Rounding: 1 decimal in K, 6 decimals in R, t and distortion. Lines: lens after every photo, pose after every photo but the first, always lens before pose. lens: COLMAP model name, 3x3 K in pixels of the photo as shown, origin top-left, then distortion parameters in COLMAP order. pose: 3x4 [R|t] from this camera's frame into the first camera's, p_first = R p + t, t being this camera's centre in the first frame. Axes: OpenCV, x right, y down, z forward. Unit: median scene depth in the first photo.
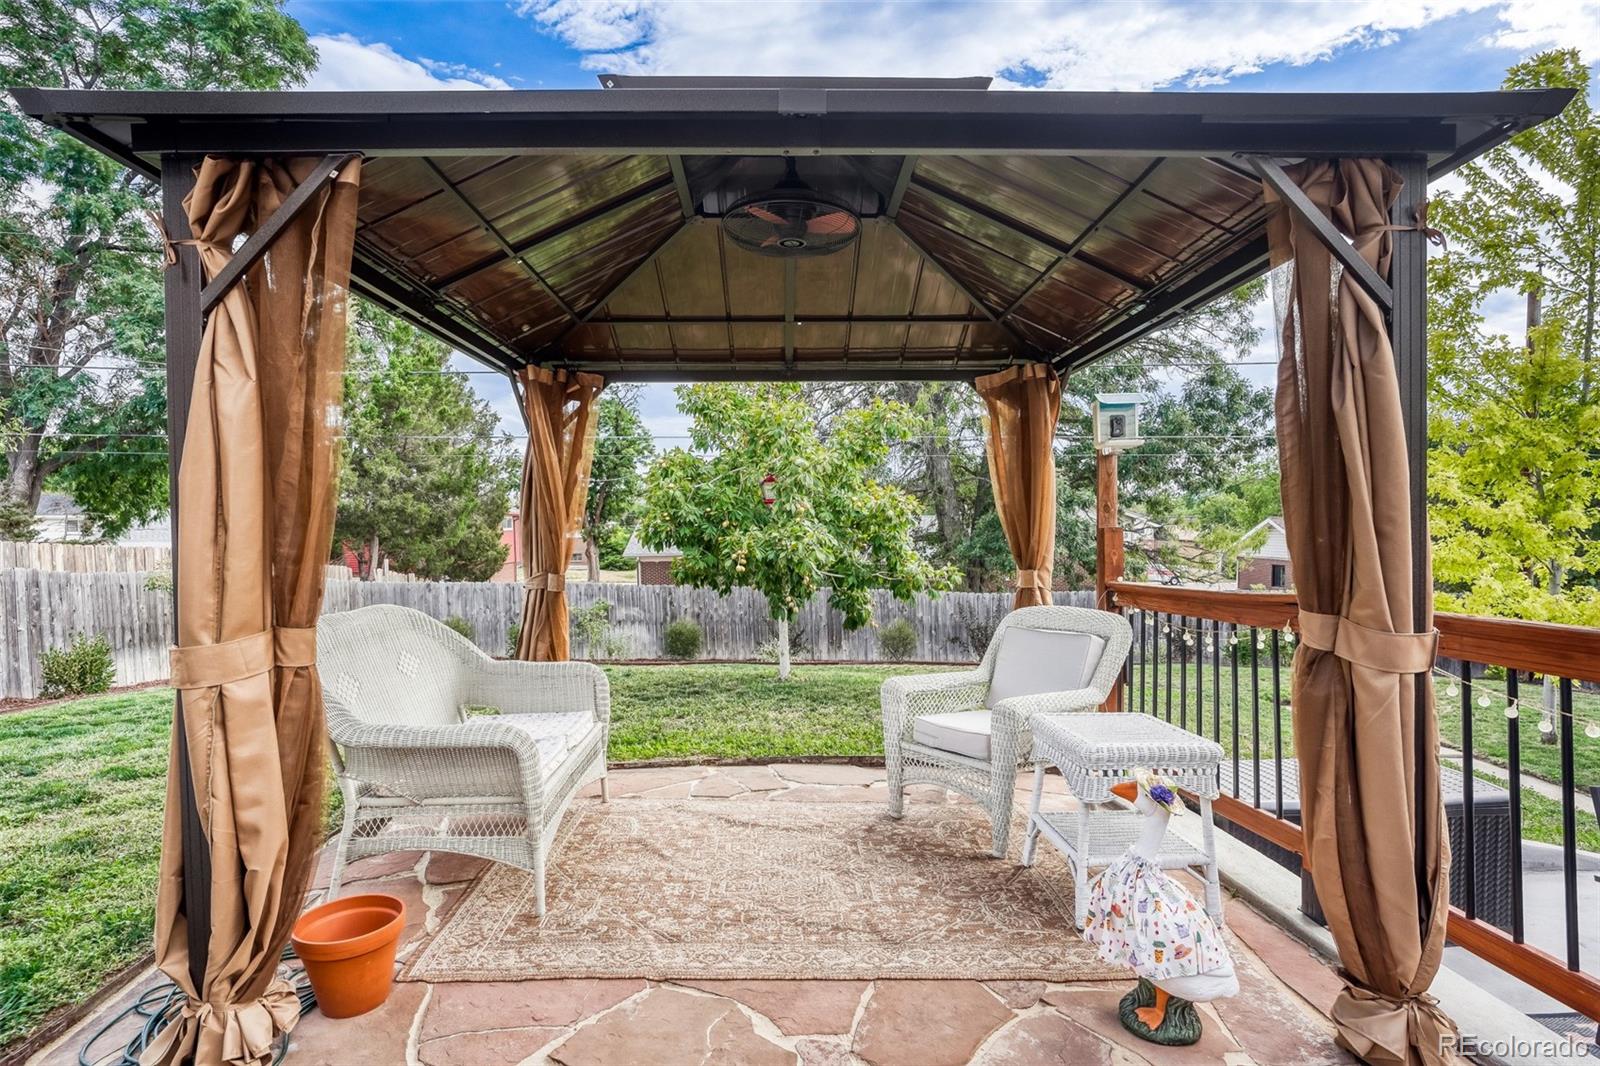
lens RADIAL K [[909.3, 0, 794.5], [0, 909.3, 555.1], [0, 0, 1]] dist [-0.086549, 0.061393]
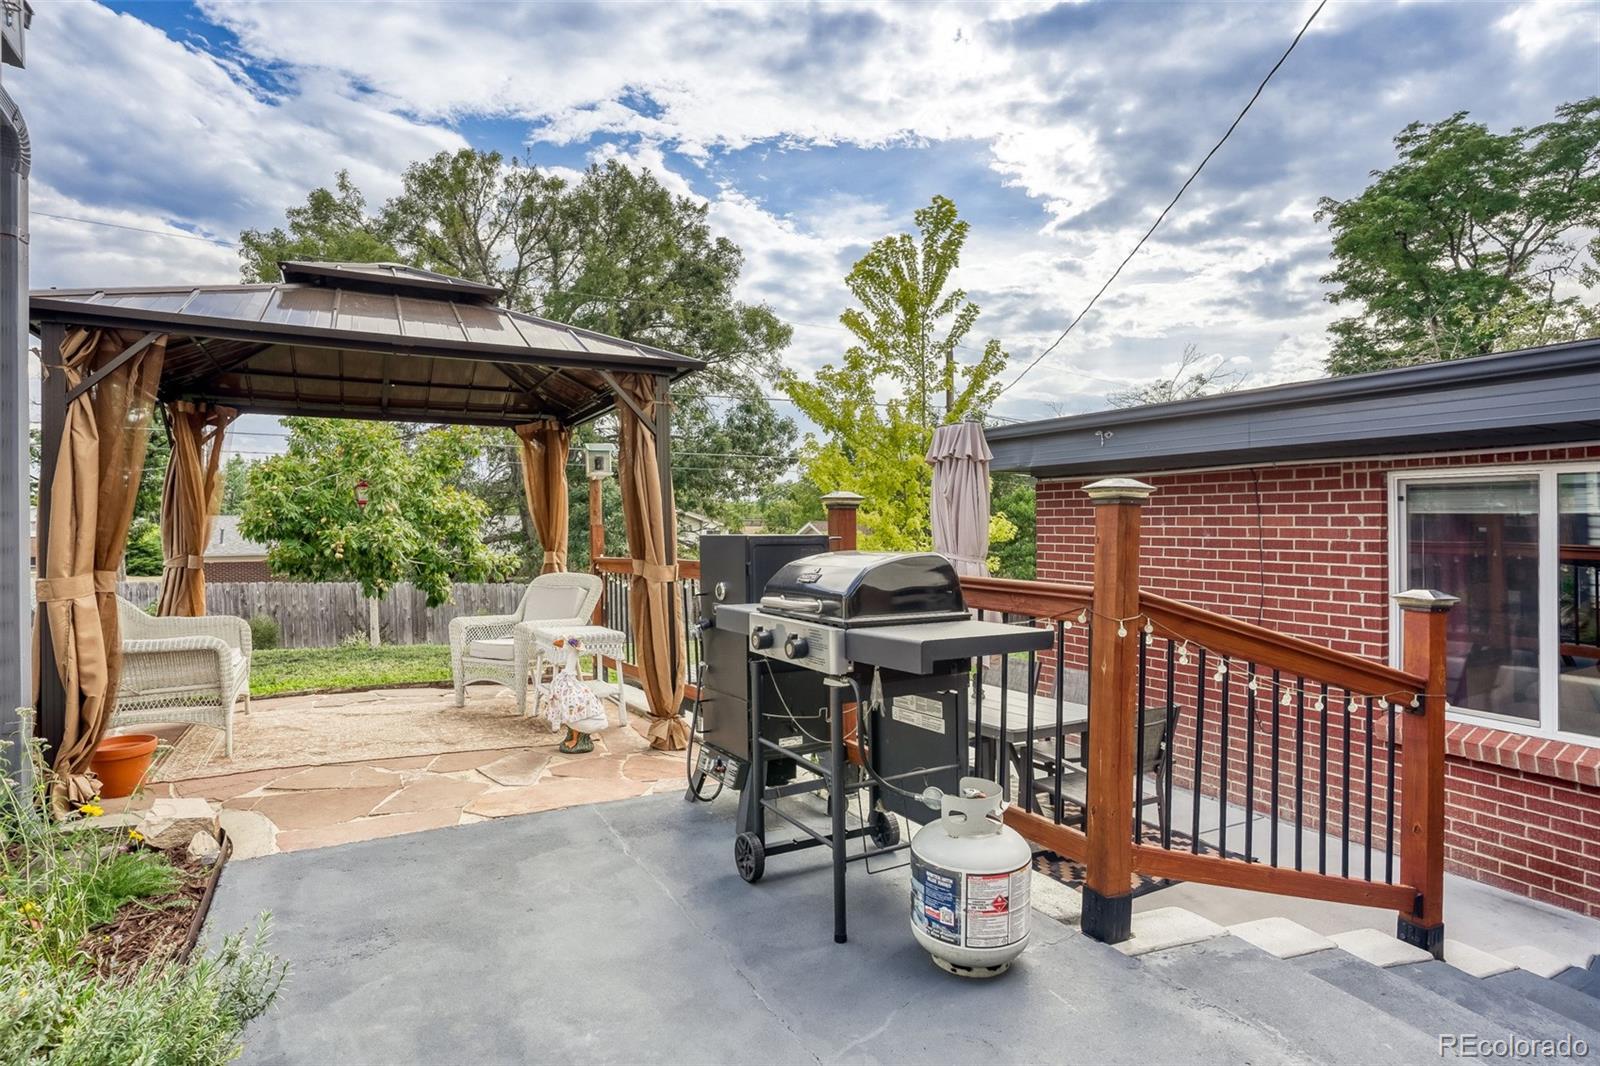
lens RADIAL K [[909.3, 0, 794.5], [0, 909.3, 555.1], [0, 0, 1]] dist [-0.086549, 0.061393]
pose [[0.904748, -0.001977, 0.425942, -0.014832], [0.002577, 0.999996, -0.000832, 0.016137], [-0.425939, 0.001850, 0.904750, -0.377192]]
